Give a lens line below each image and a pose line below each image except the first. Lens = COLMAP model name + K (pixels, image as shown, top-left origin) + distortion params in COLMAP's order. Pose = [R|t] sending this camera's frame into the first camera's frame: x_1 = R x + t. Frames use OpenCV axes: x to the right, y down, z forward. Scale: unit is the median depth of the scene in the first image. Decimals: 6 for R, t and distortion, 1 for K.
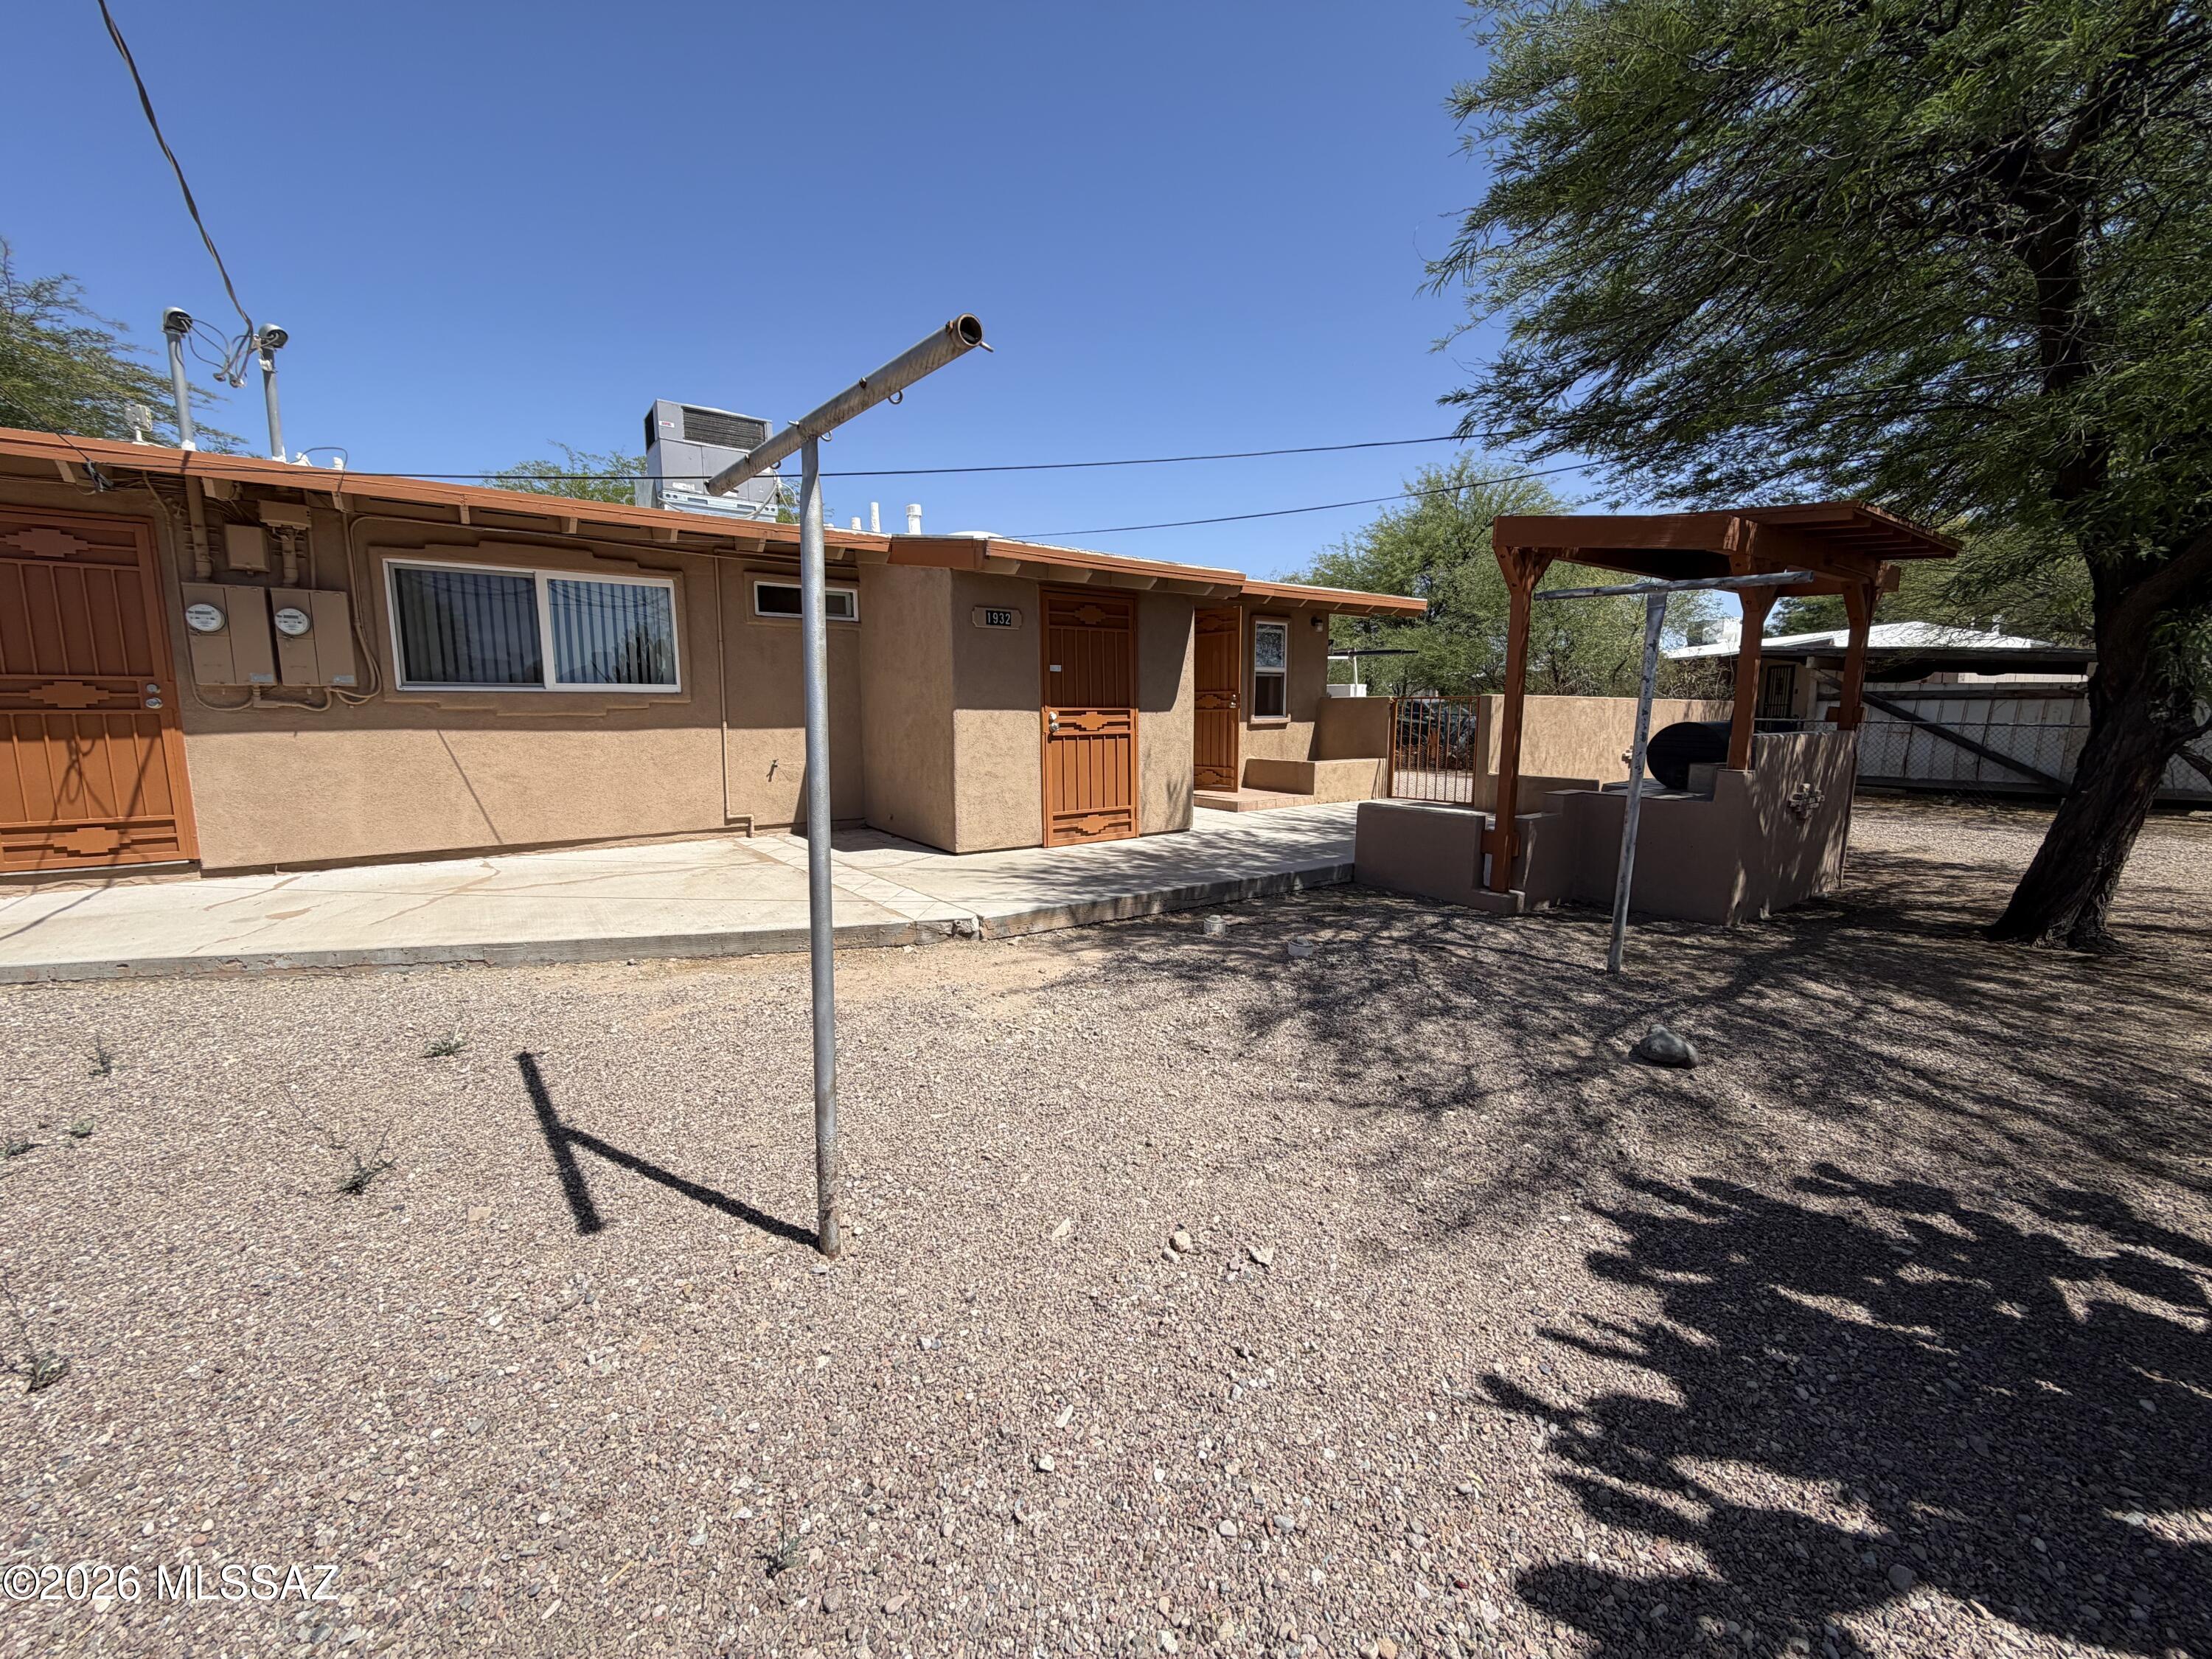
lens RADIAL K [[879.6, 0, 1097.0], [0, 879.6, 826.1], [0, 0, 1]] dist [-0.000672, 0.000204]
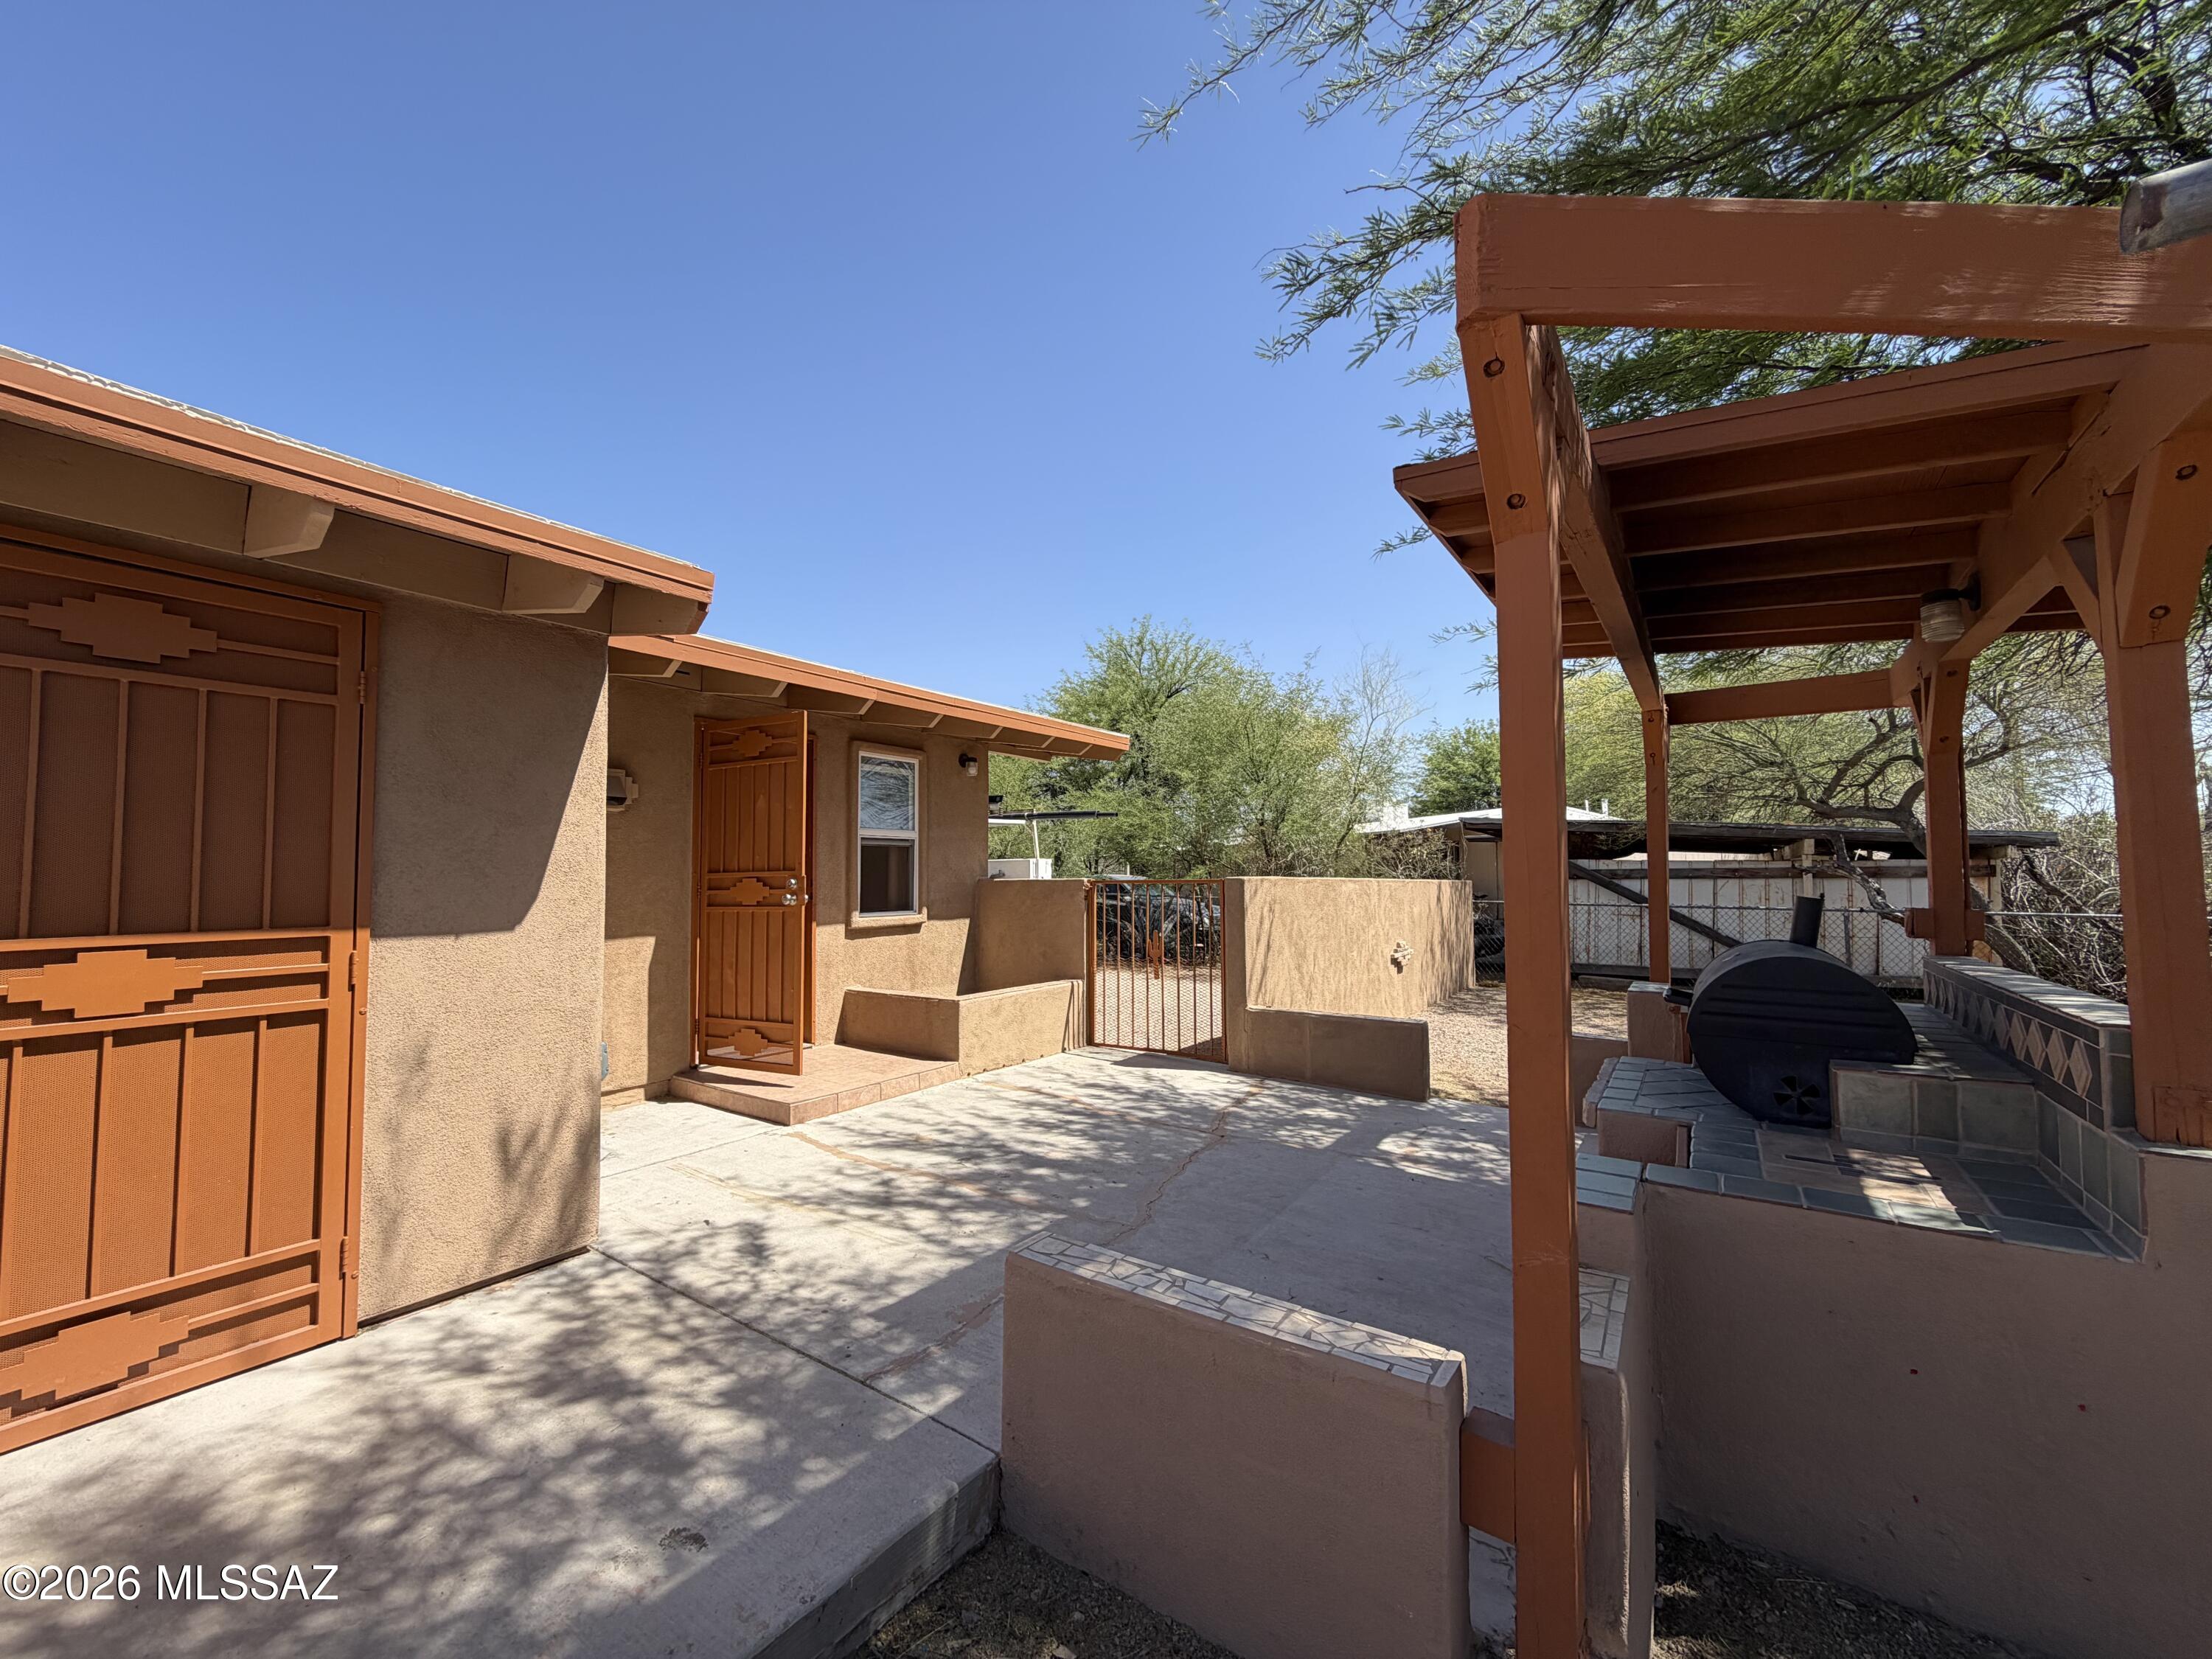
lens RADIAL K [[879.6, 0, 1103.7], [0, 879.6, 836.2], [0, 0, 1]] dist [-0.000672, 0.000204]
pose [[0.941284, 0.013065, 0.337364, 0.137985], [0.049194, 0.983279, -0.175336, -0.068328], [-0.334013, 0.181638, 0.924902, 0.420623]]
